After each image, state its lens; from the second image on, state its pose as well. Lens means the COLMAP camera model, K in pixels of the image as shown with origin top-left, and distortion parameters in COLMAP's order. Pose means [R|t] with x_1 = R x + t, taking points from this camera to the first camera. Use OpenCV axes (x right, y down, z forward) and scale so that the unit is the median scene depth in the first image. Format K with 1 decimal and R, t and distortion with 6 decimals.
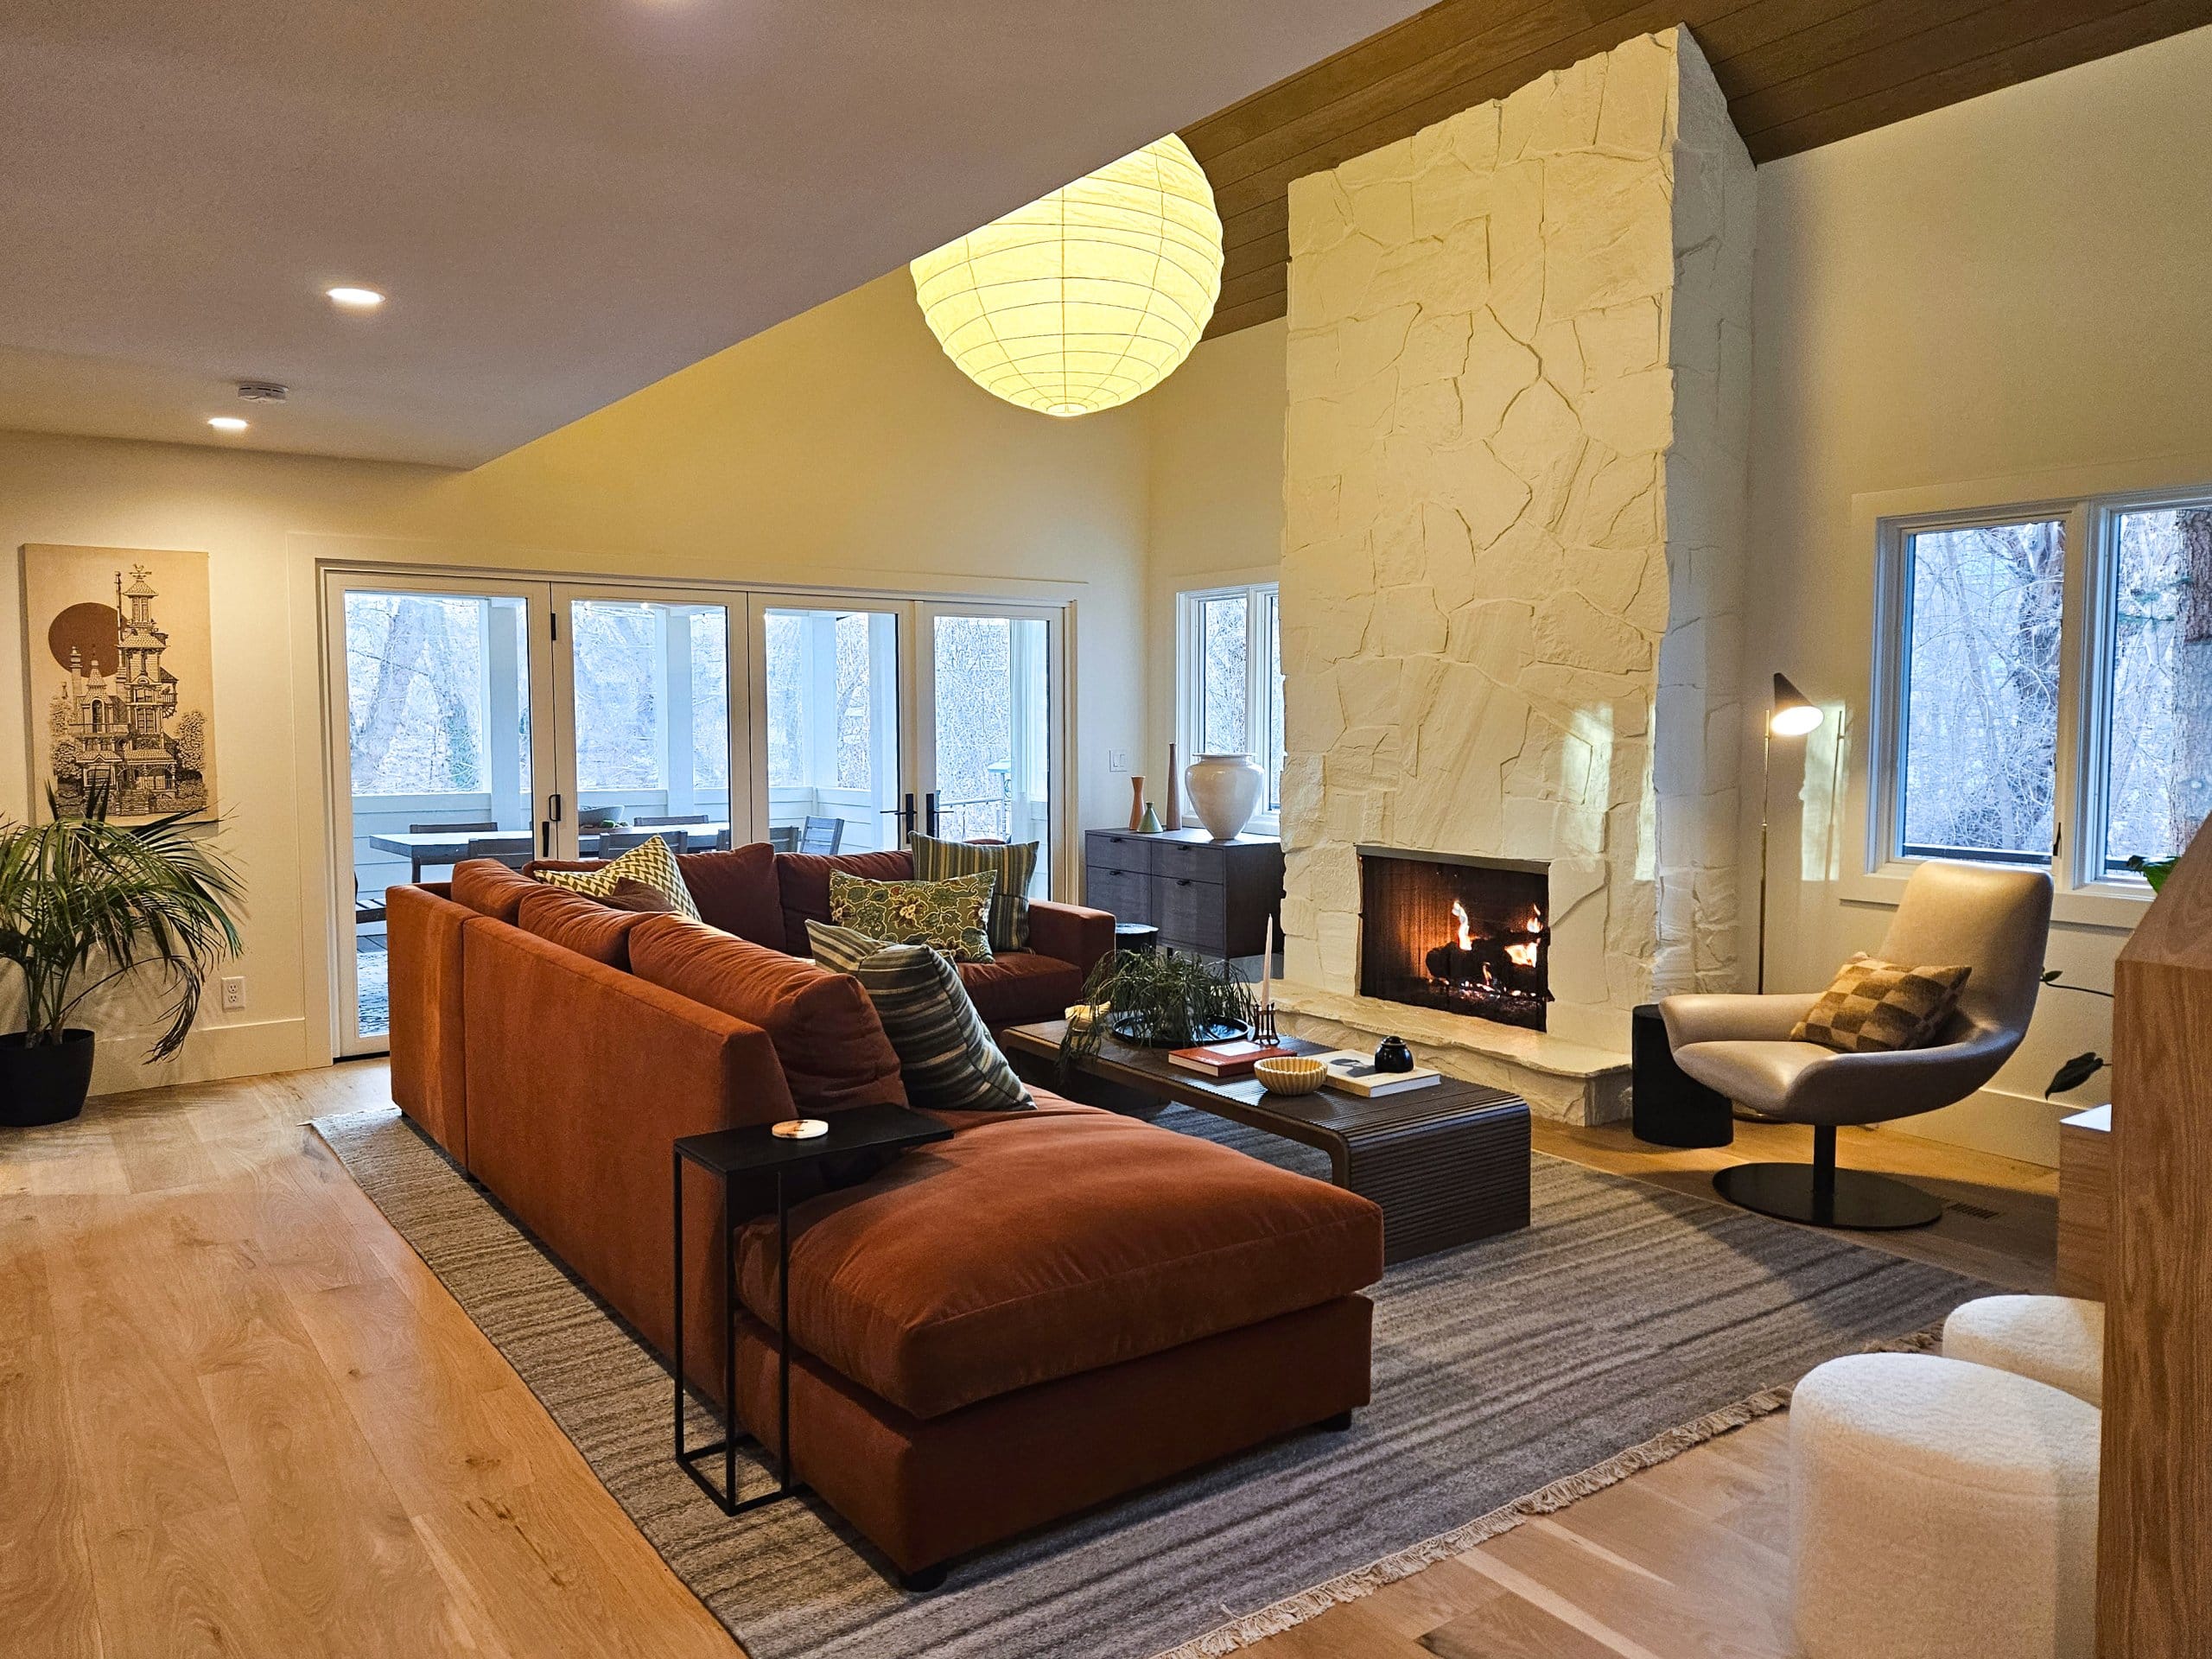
lens RADIAL K [[1503.3, 0, 1105.6], [0, 1503.3, 773.5], [0, 0, 1]] dist [0.062238, -0.053549]
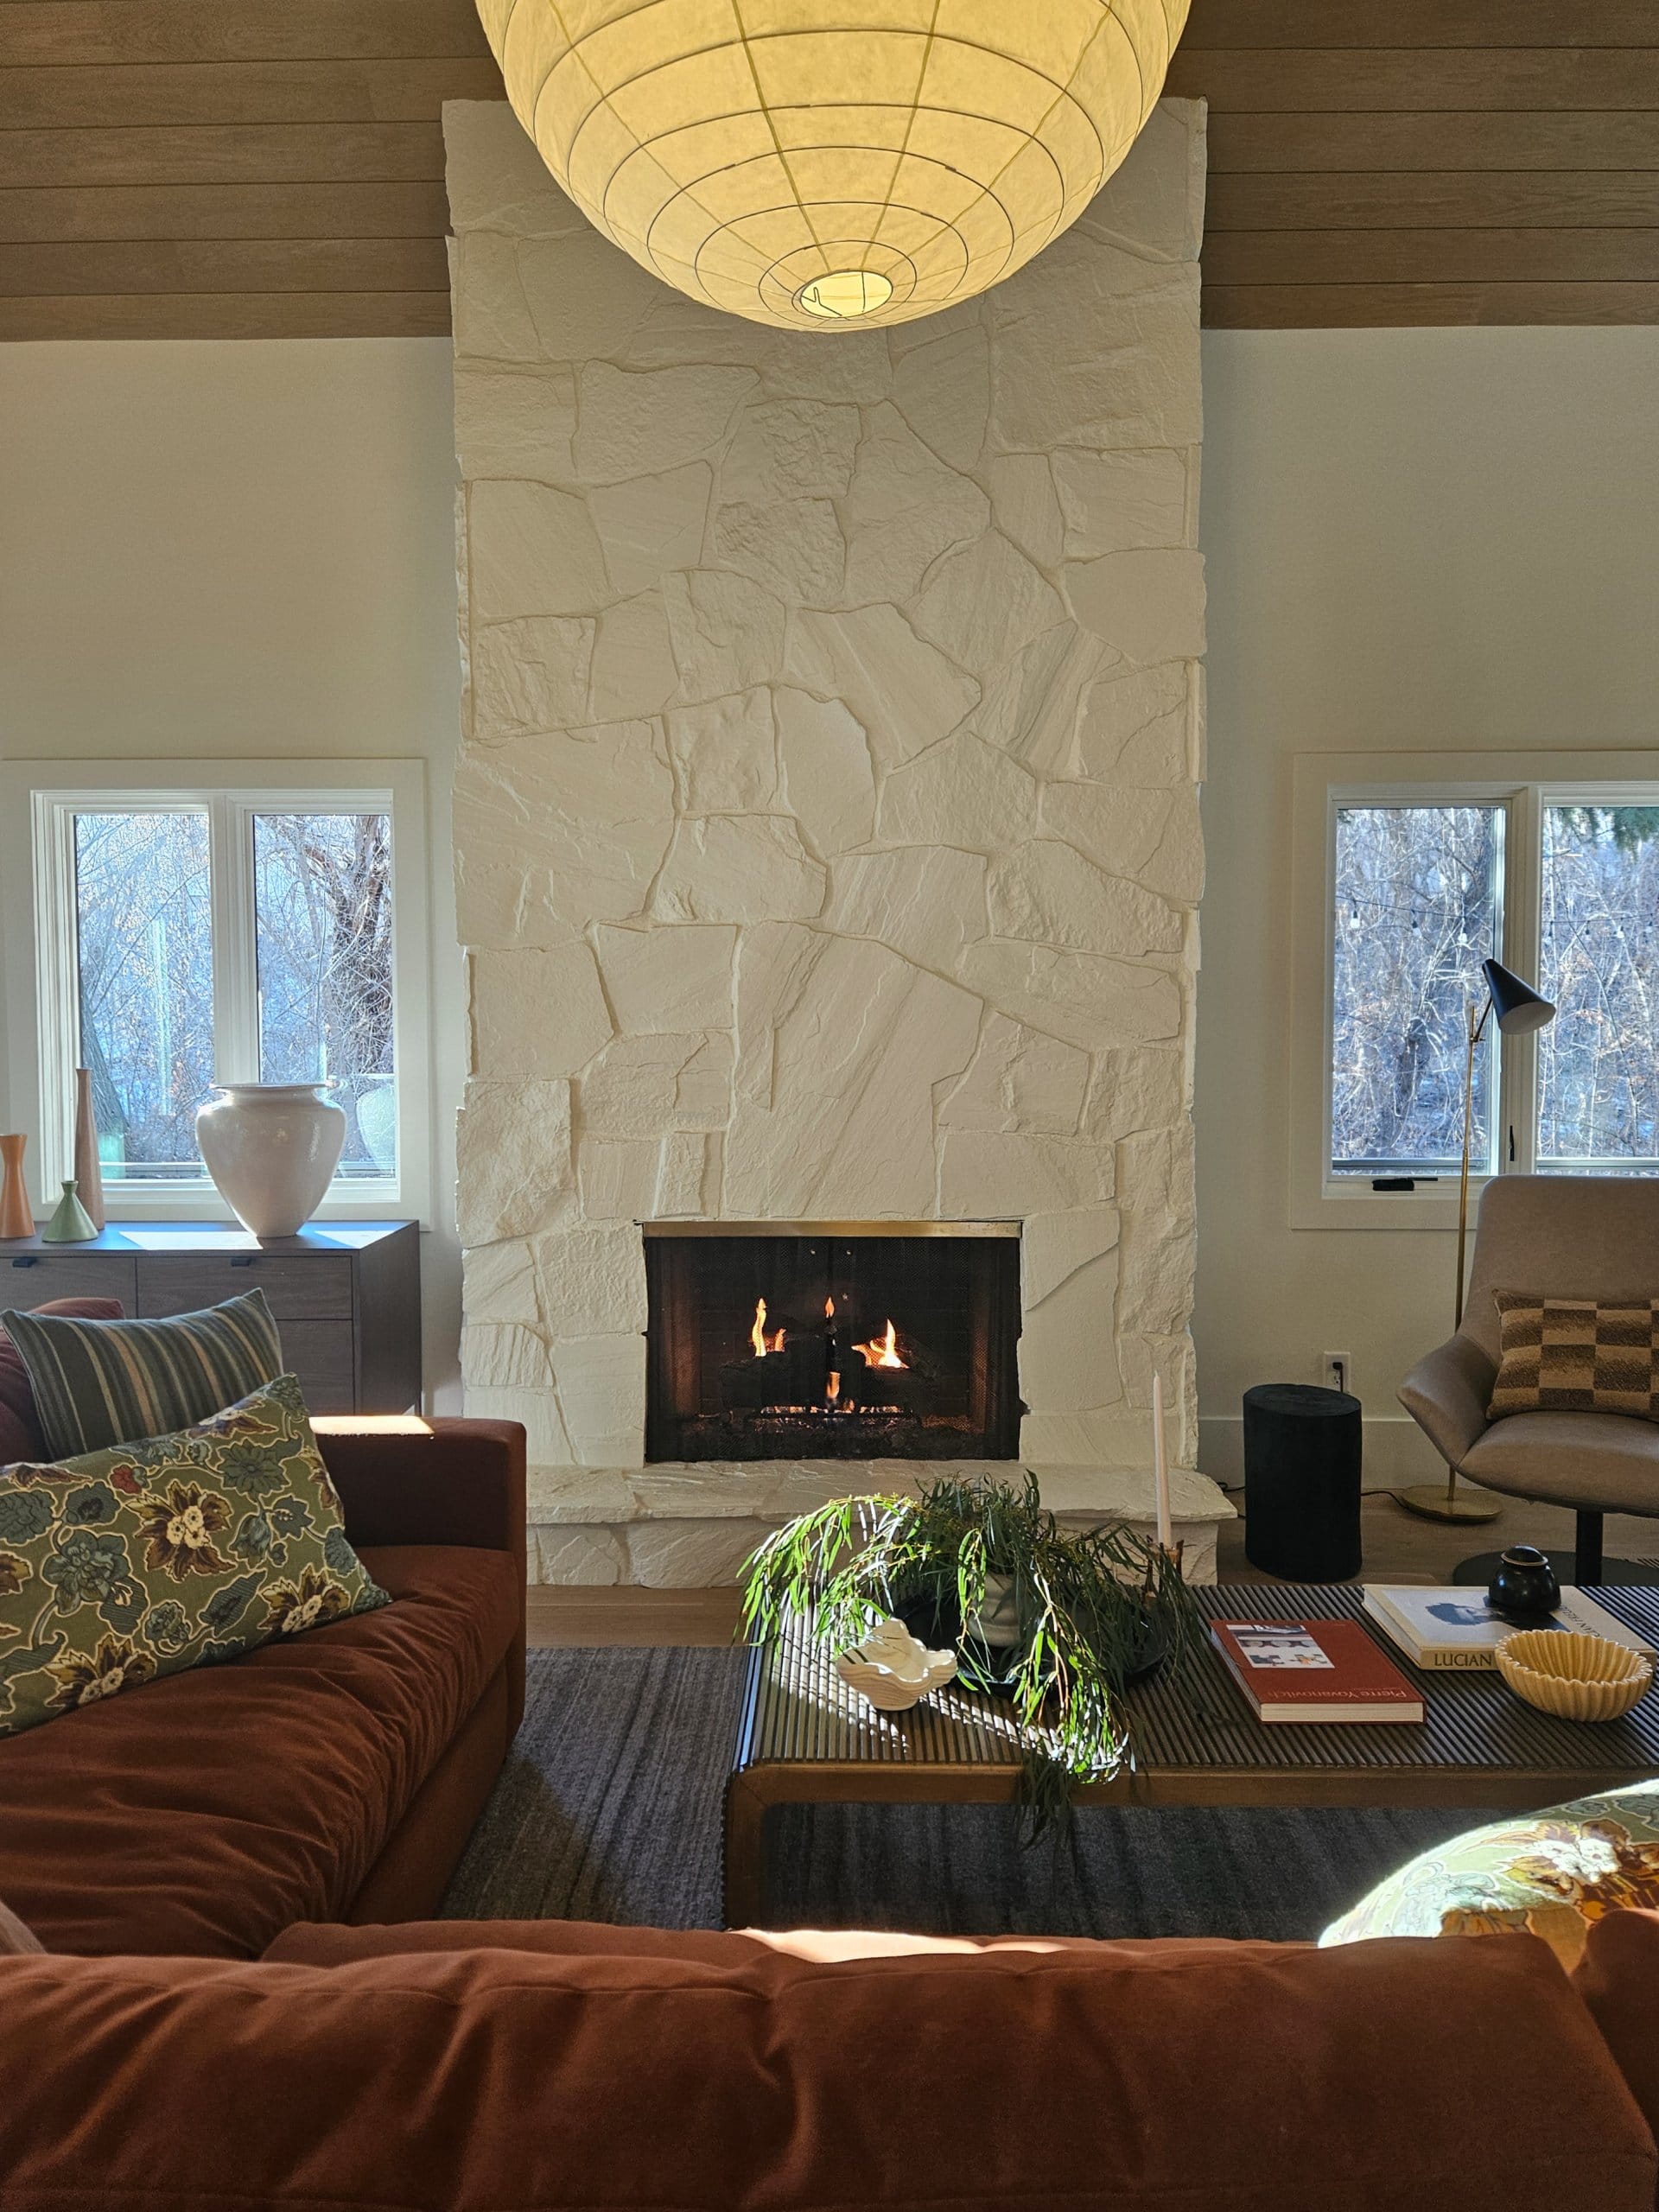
lens RADIAL K [[1503.3, 0, 842.9], [0, 1503.3, 1105.9], [0, 0, 1]] dist [0.062238, -0.053549]
pose [[0.602142, -0.036920, 0.797535, -0.320646], [0.036817, 0.999152, 0.018456, -0.011164], [-0.797539, 0.018250, 0.602991, 0.641484]]
